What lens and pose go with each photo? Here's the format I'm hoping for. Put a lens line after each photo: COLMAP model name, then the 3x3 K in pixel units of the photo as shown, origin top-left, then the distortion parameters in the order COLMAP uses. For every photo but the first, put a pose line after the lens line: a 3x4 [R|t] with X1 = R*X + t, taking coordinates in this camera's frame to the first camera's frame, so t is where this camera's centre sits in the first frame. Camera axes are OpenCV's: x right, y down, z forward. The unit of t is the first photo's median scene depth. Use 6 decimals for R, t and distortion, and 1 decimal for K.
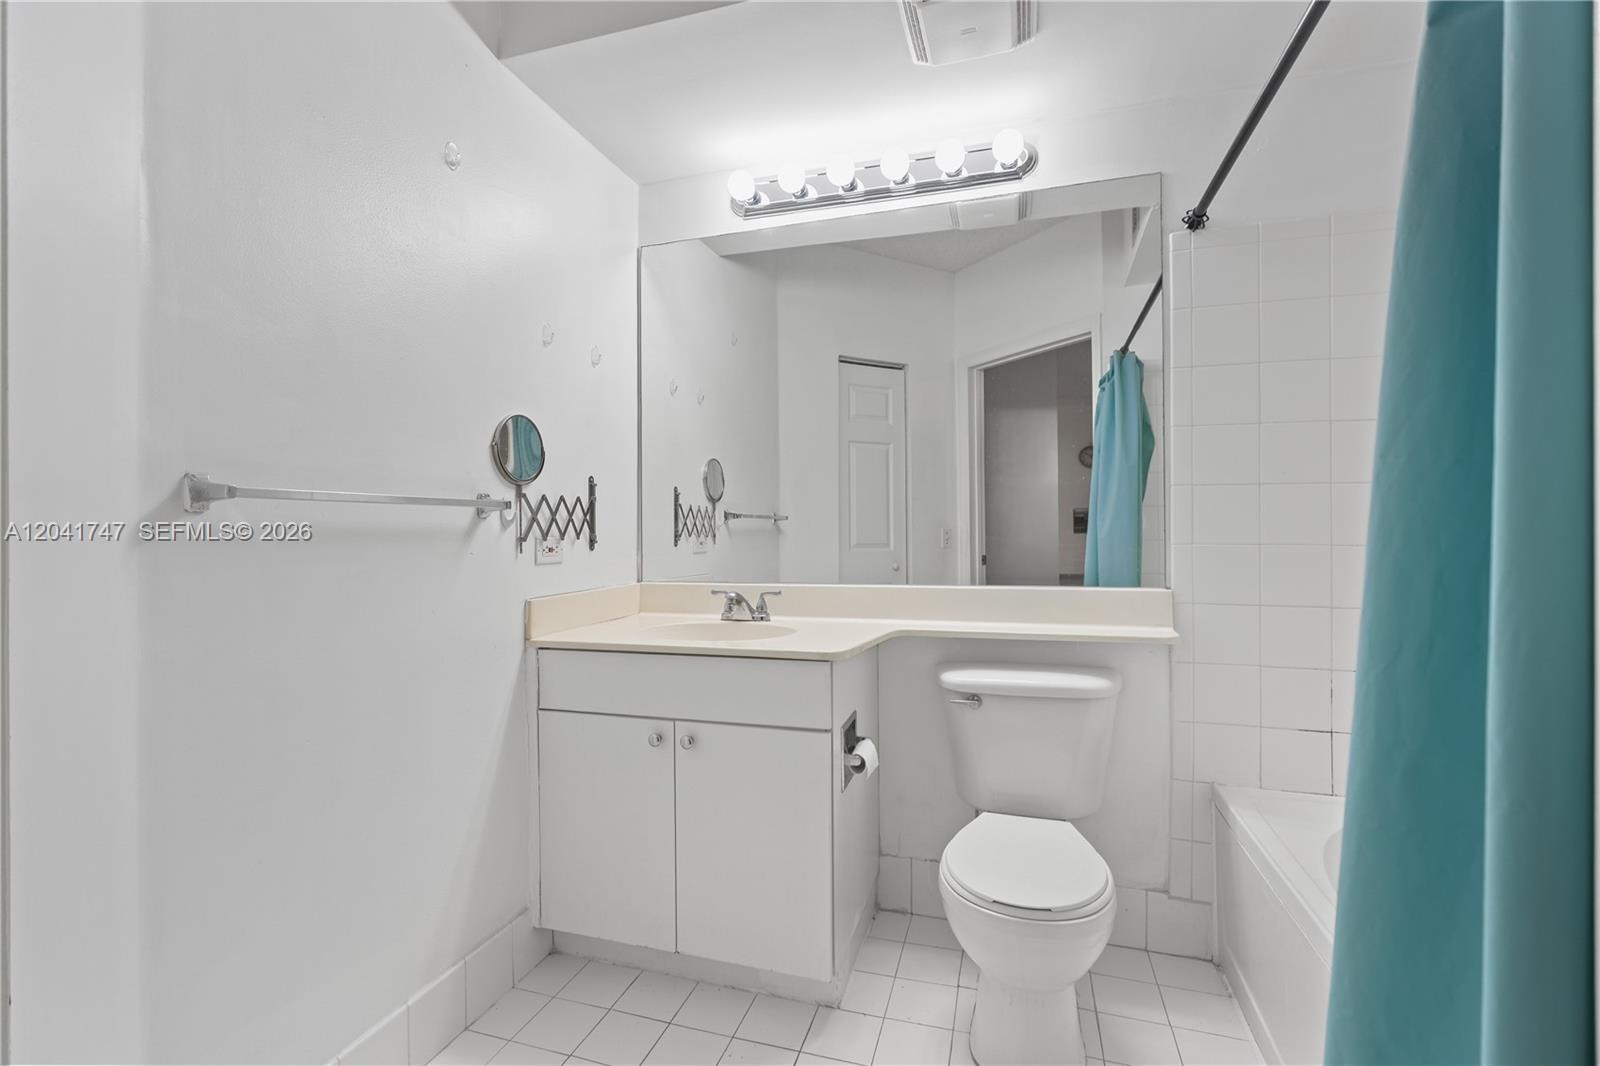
lens RADIAL K [[765.7, 0, 801.5], [0, 765.7, 513.7], [0, 0, 1]] dist [-0.000656, 0.000387]
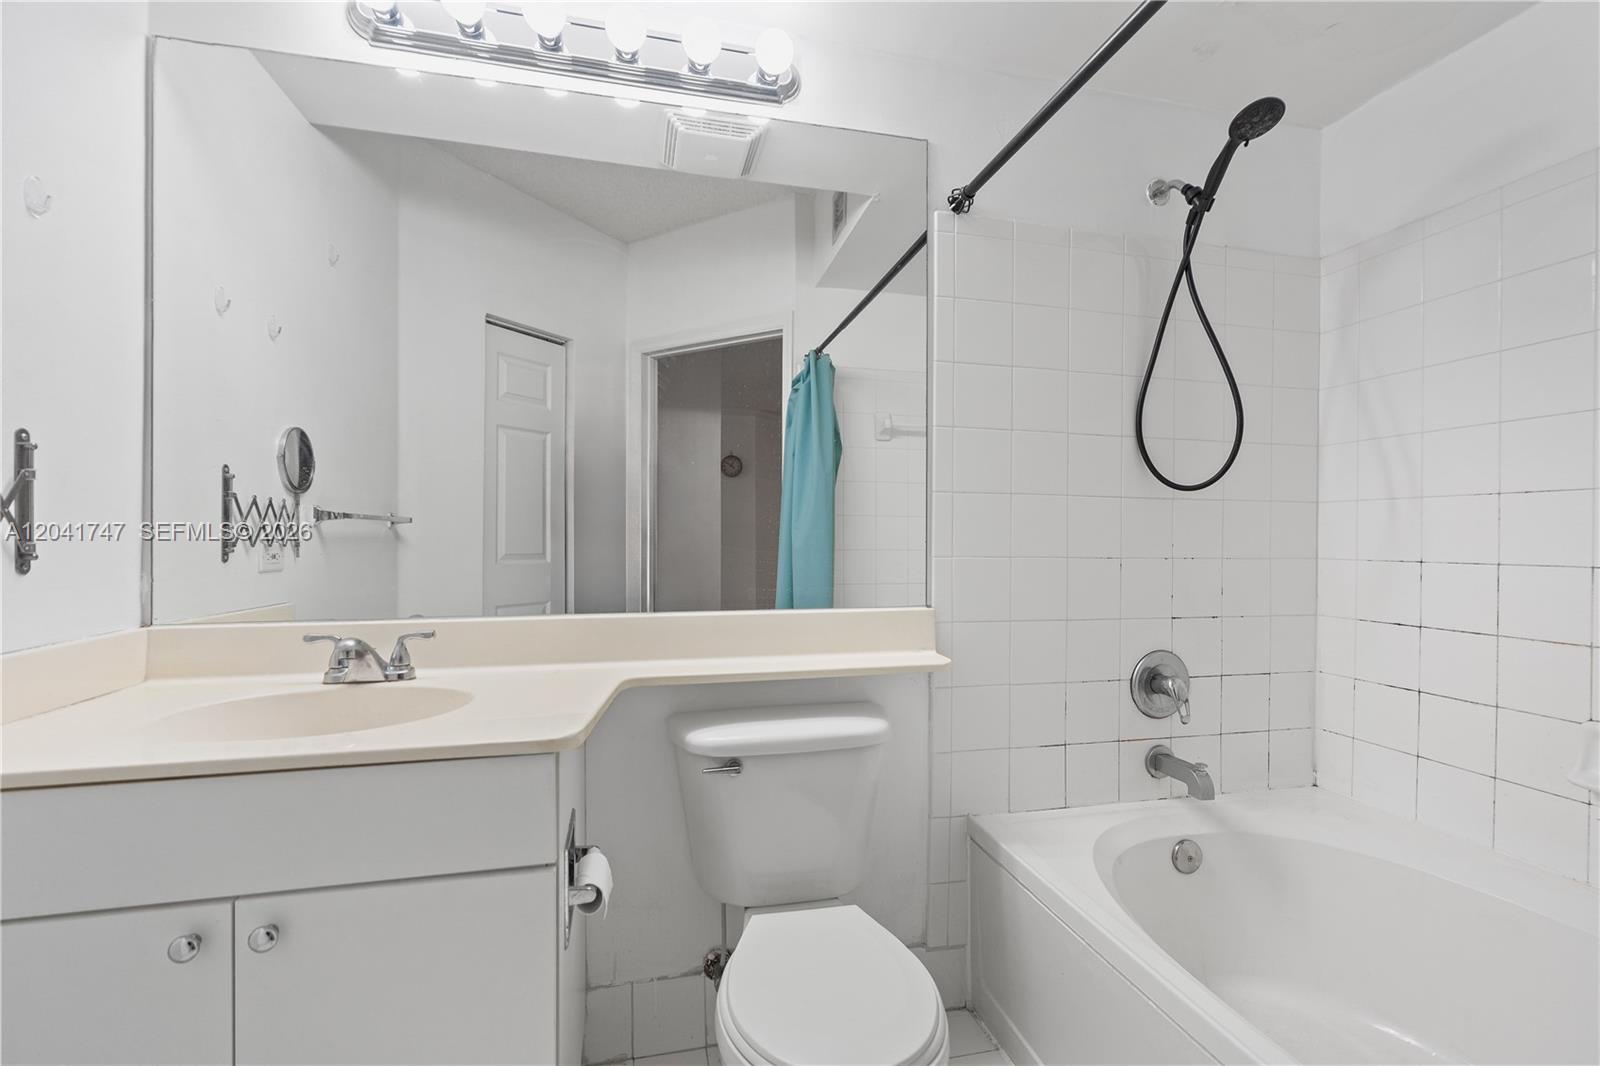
lens RADIAL K [[703.5, 0, 793.5], [0, 703.5, 534.6], [0, 0, 1]] dist [-0.003890, 0.000534]
pose [[0.859419, 0.010207, 0.511171, -0.067406], [-0.019907, 0.999711, 0.013508, 0.004680], [-0.510885, -0.021785, 0.859373, 0.318178]]
